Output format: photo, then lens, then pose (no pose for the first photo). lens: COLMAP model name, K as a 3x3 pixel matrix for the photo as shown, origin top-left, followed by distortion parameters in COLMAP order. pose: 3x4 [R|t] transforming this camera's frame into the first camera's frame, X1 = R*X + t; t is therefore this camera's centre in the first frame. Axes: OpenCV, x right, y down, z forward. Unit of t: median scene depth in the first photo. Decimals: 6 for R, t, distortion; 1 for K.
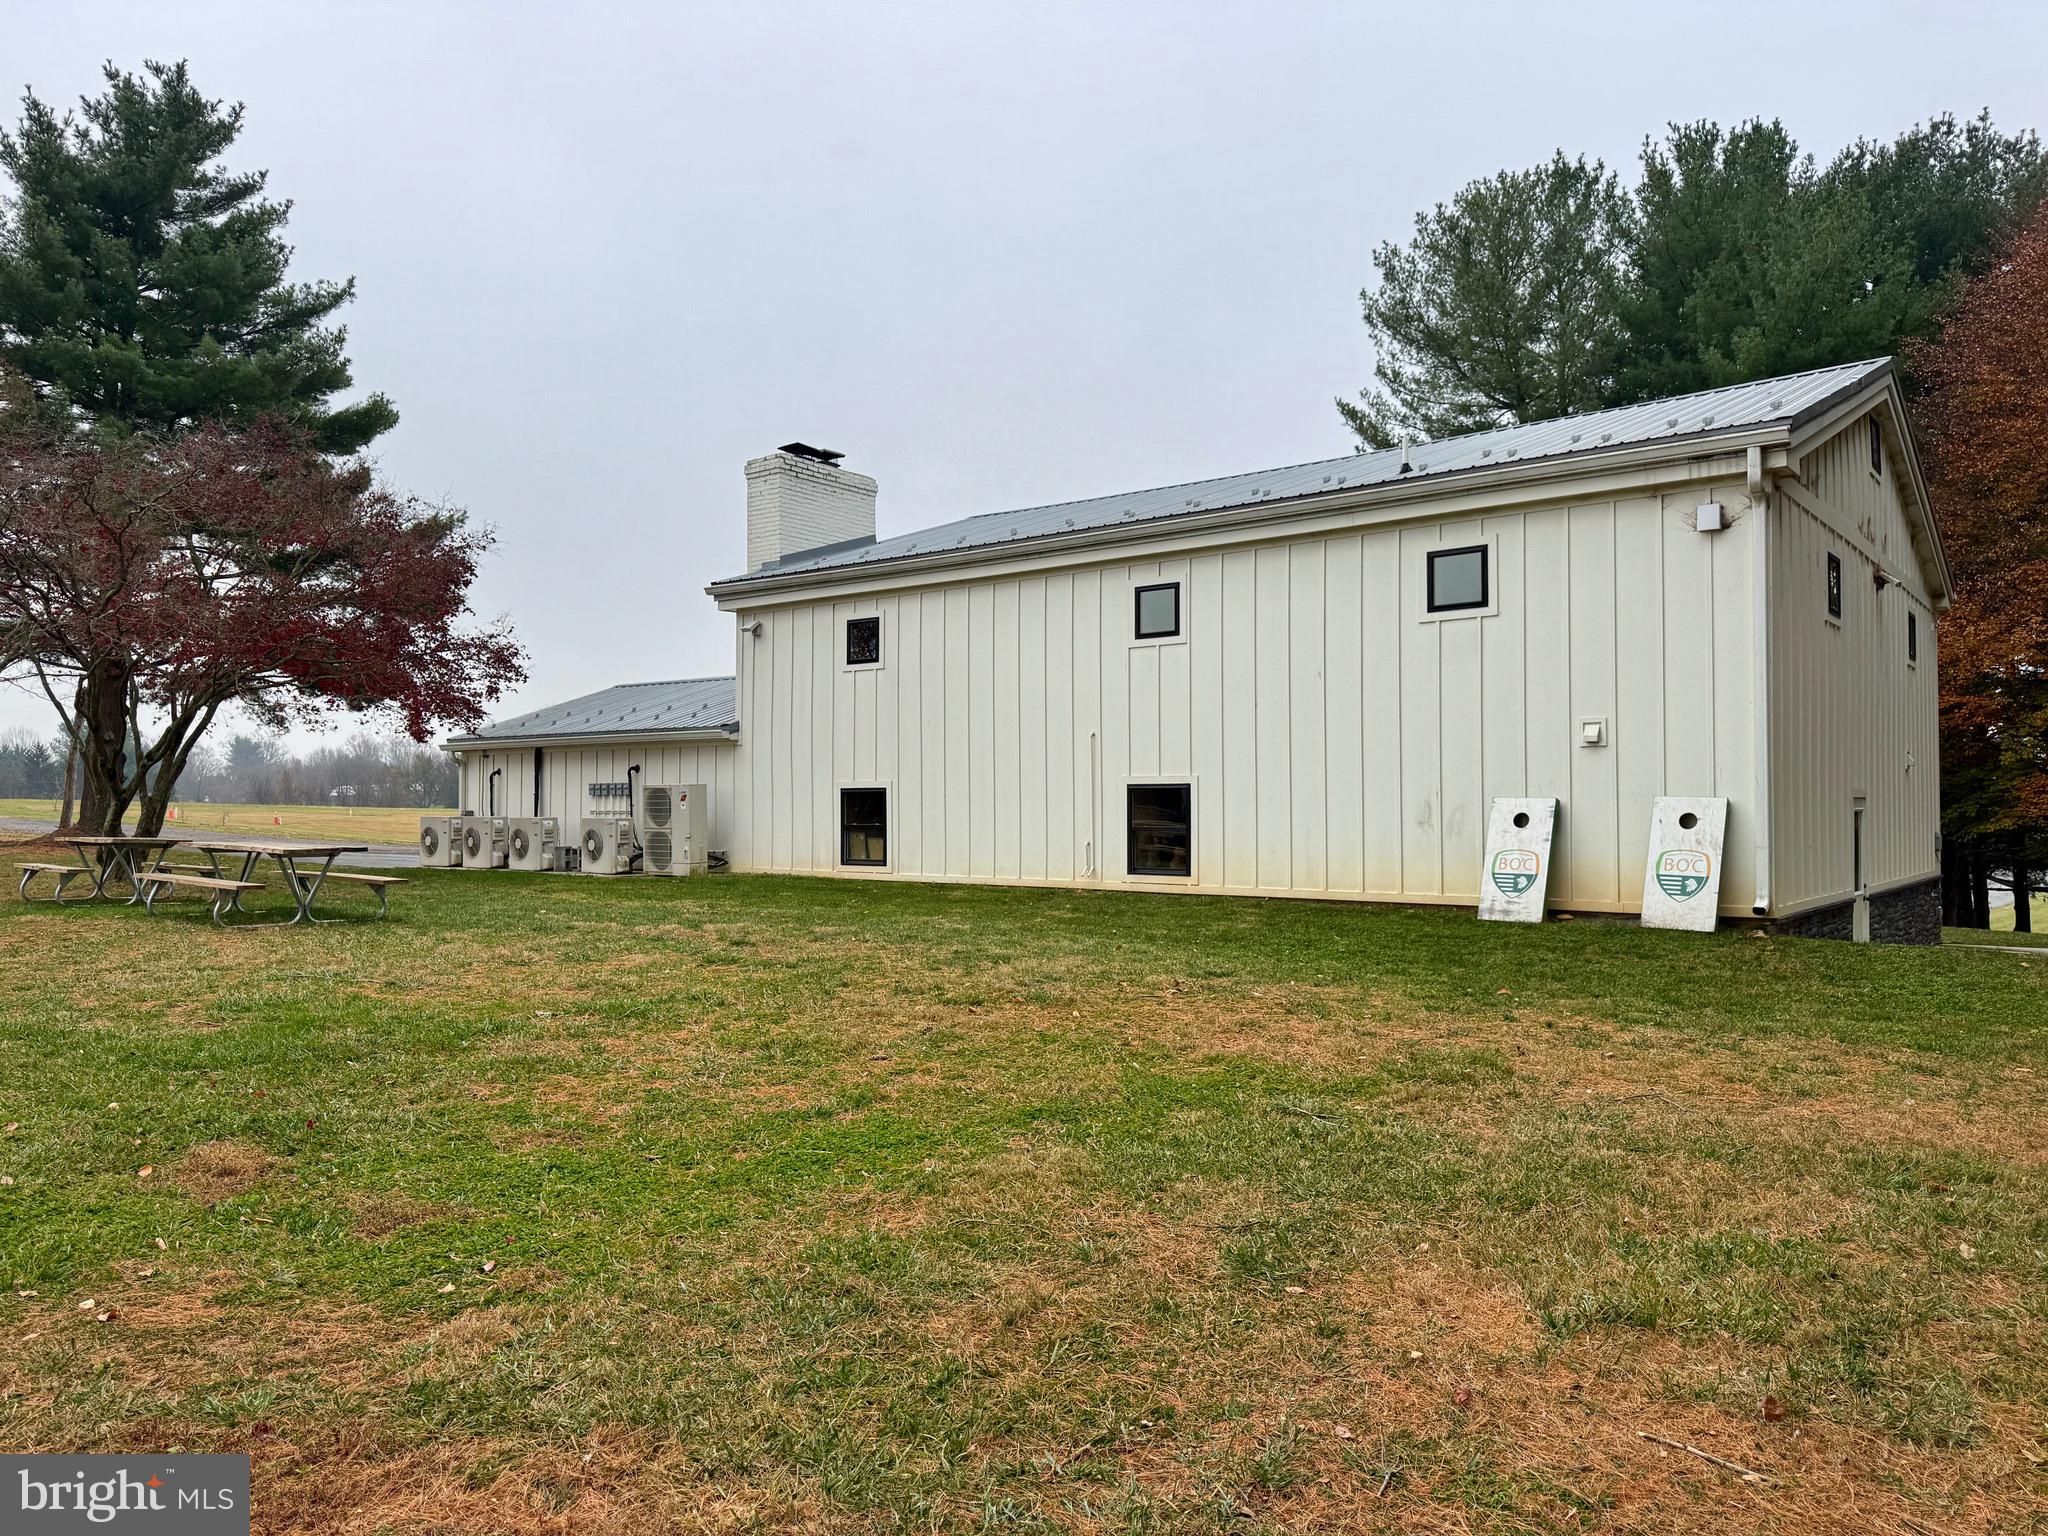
lens RADIAL K [[1432.5, 0, 1023.8], [0, 1432.5, 783.3], [0, 0, 1]] dist [0.073337, -0.084276]
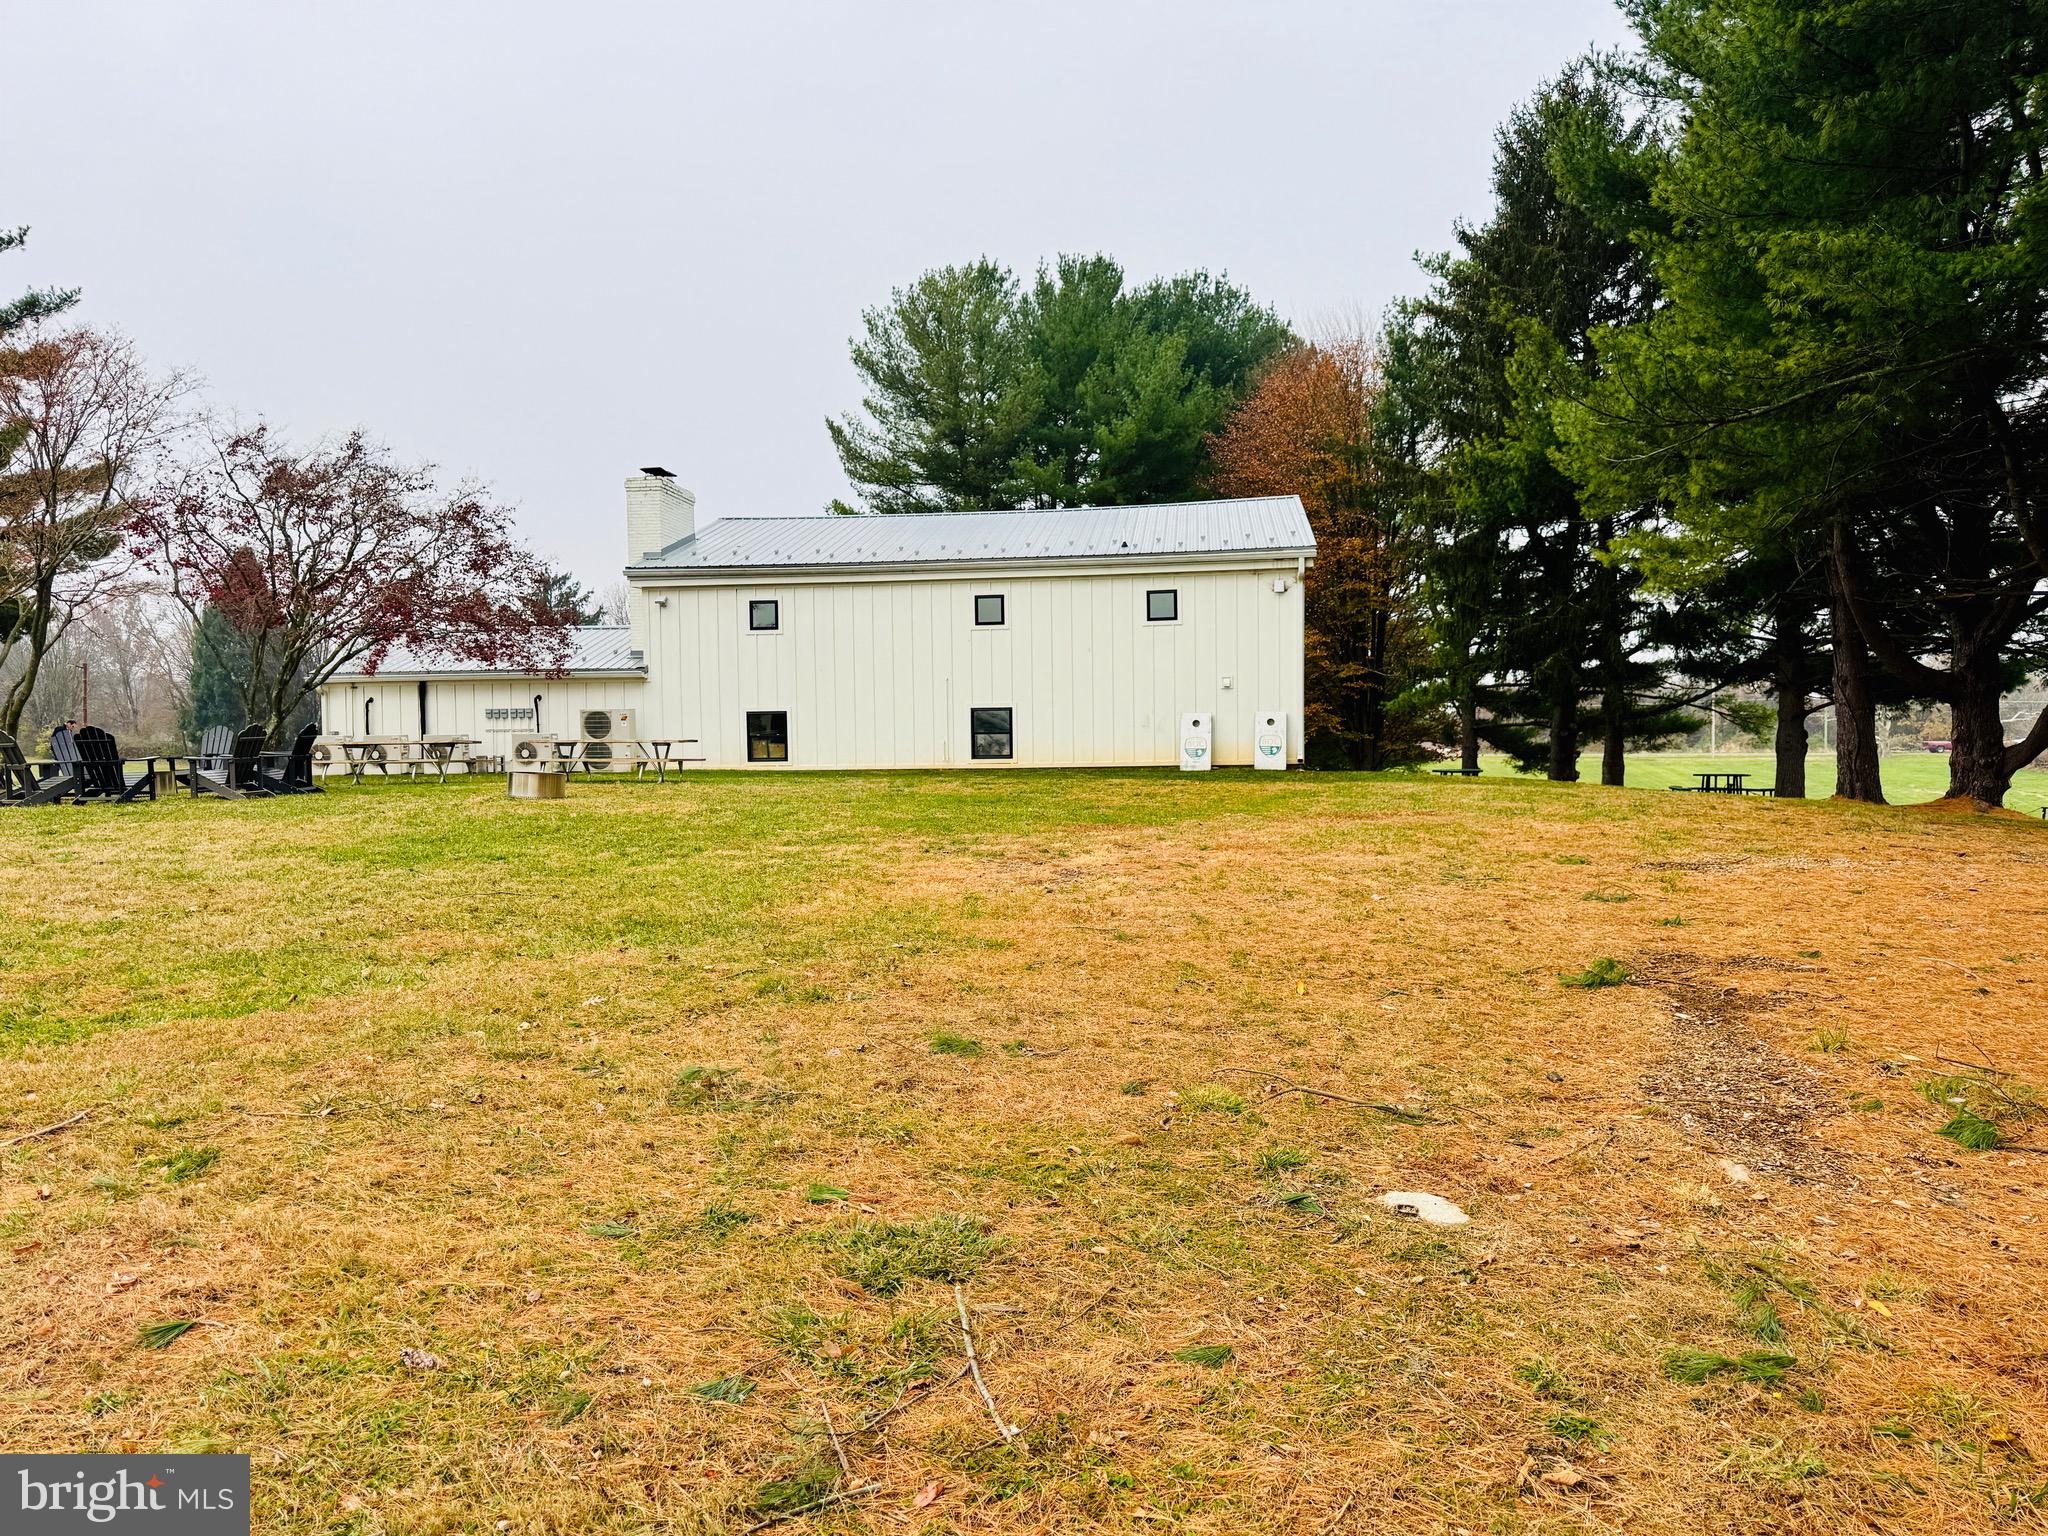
lens RADIAL K [[1432.5, 0, 1023.8], [0, 1432.5, 783.3], [0, 0, 1]] dist [0.073337, -0.084276]
pose [[0.862760, -0.022943, 0.505093, -0.619169], [0.002505, 0.999152, 0.041106, 0.017046], [-0.505608, -0.034200, 0.862085, -0.447530]]
